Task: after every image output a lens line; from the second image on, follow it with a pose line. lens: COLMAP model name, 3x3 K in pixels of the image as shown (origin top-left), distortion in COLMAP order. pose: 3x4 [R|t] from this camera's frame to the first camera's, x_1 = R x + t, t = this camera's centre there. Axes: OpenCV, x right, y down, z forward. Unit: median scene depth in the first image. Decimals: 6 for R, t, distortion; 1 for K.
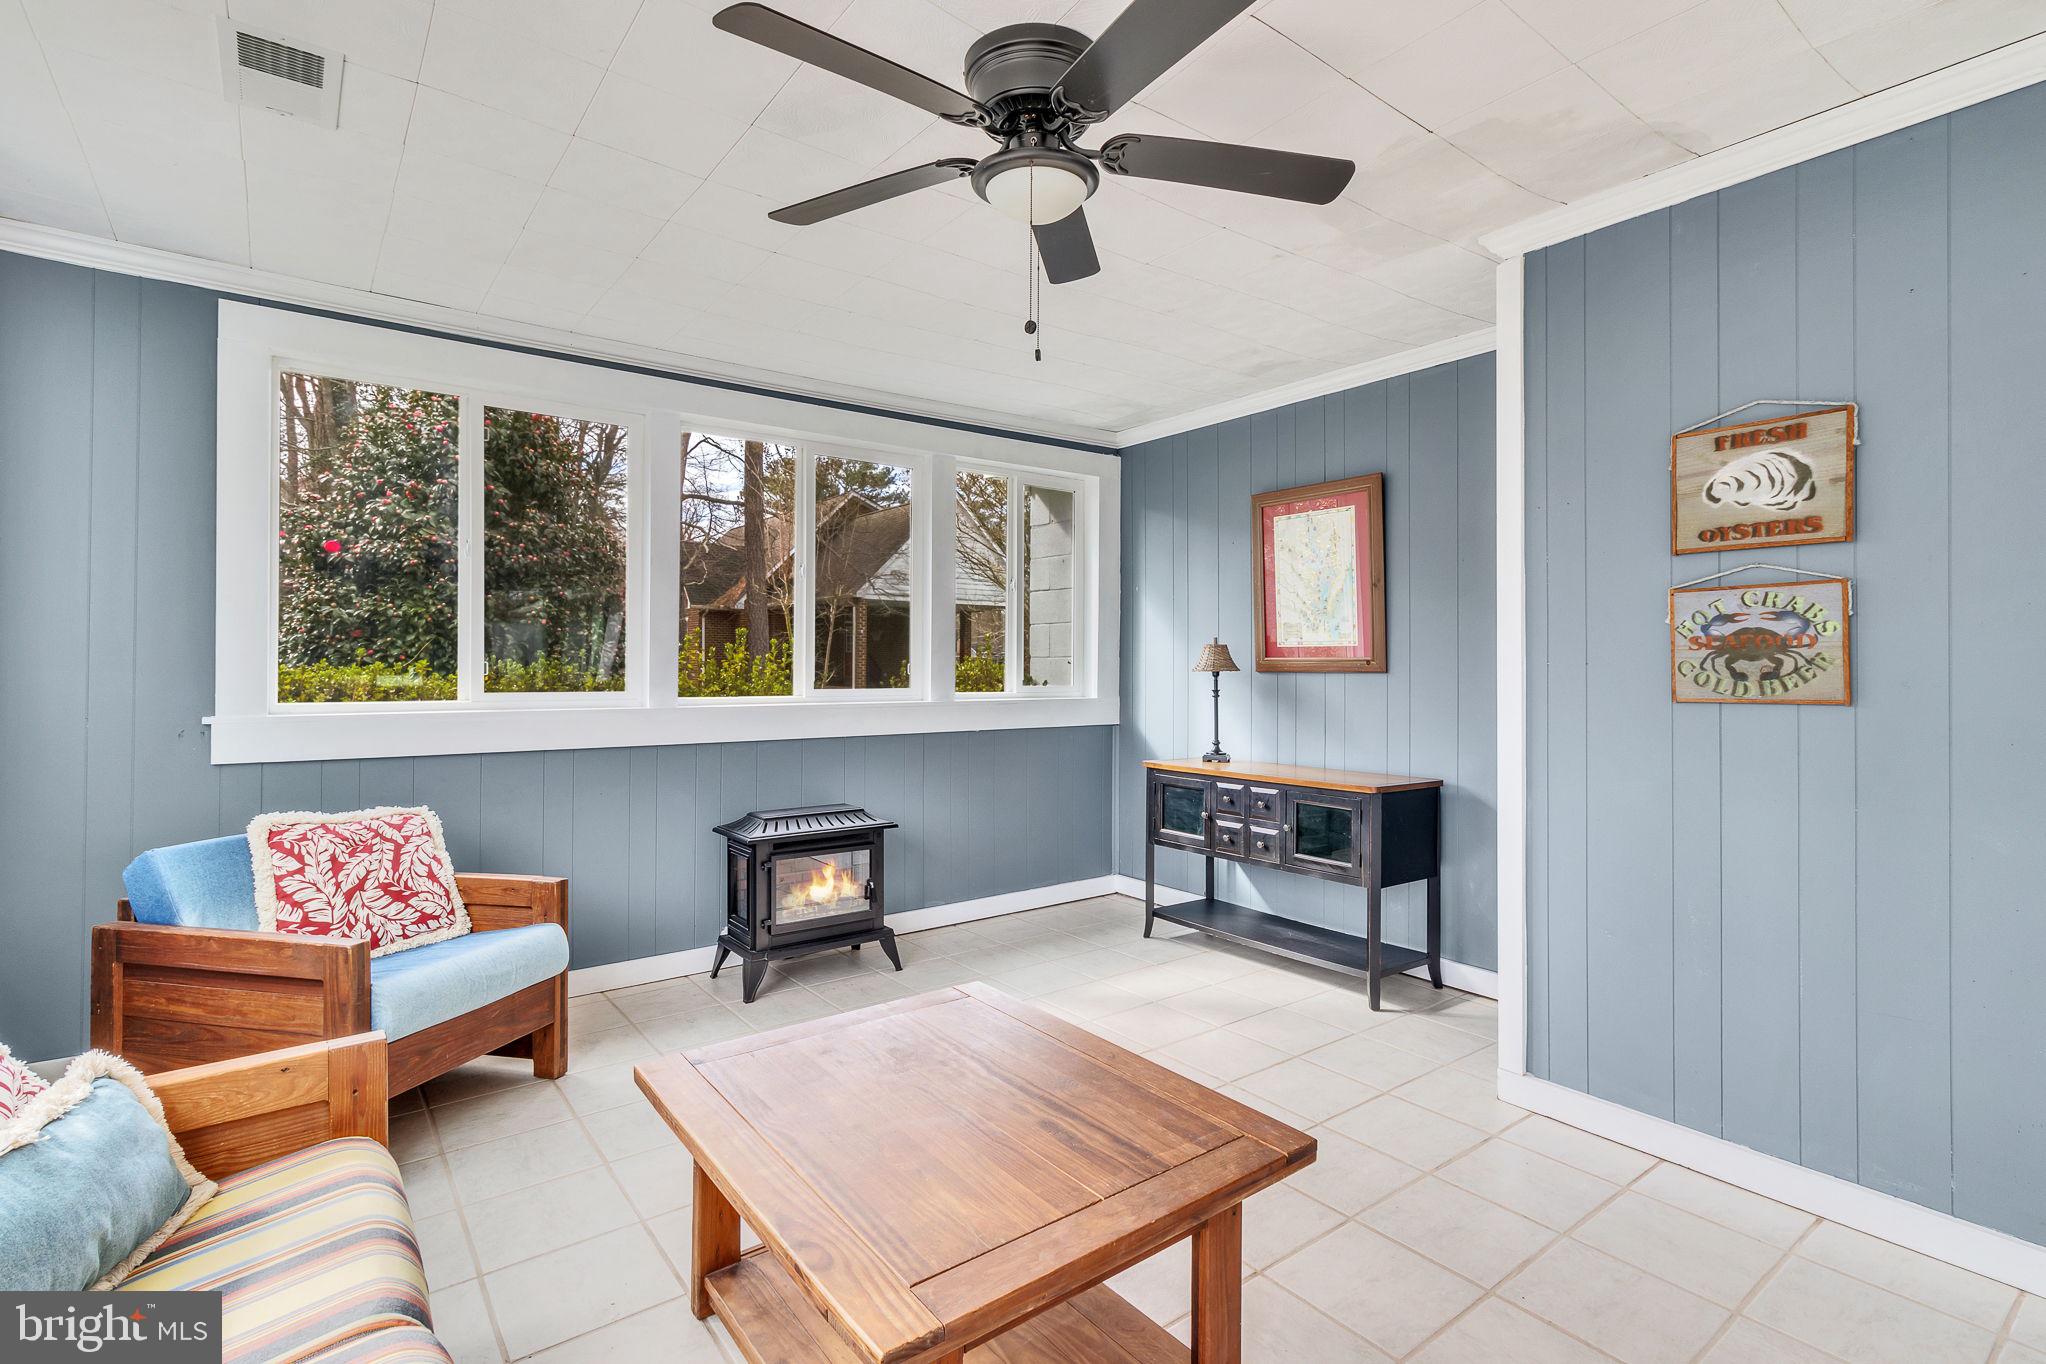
lens RADIAL K [[932.5, 0, 1031.6], [0, 932.5, 659.9], [0, 0, 1]] dist [0.000157, 0.000154]
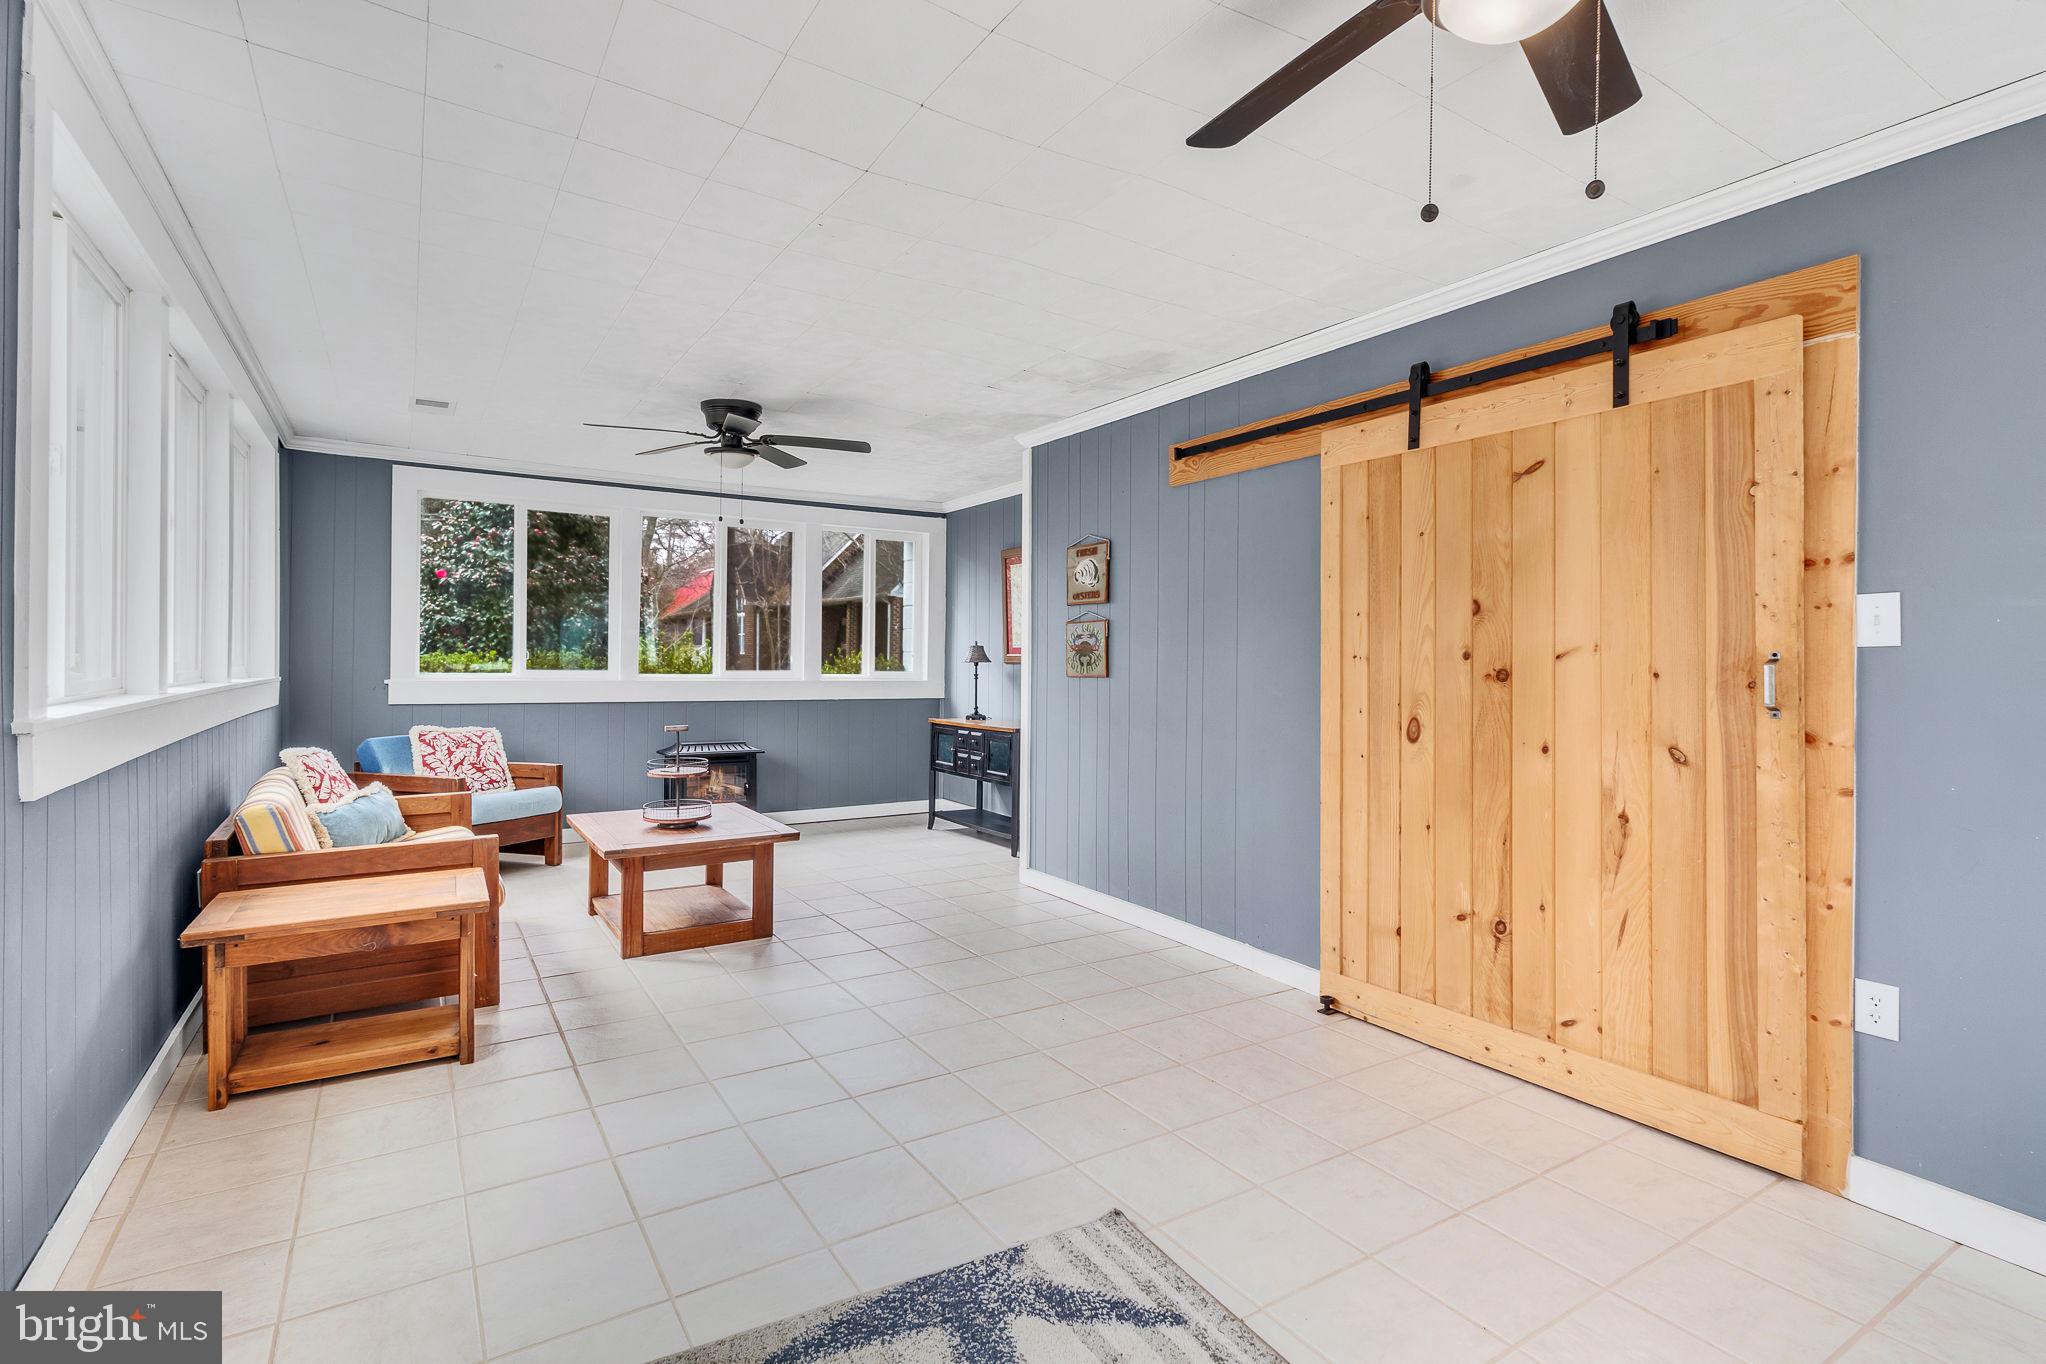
lens RADIAL K [[947.9, 0, 1030.0], [0, 947.9, 658.1], [0, 0, 1]] dist [-0.000587, -0.000612]
pose [[0.996976, 0.010152, -0.077048, 0.514203], [-0.009993, 0.999947, 0.002446, -0.000210], [0.077068, -0.001669, 0.997024, -0.736580]]
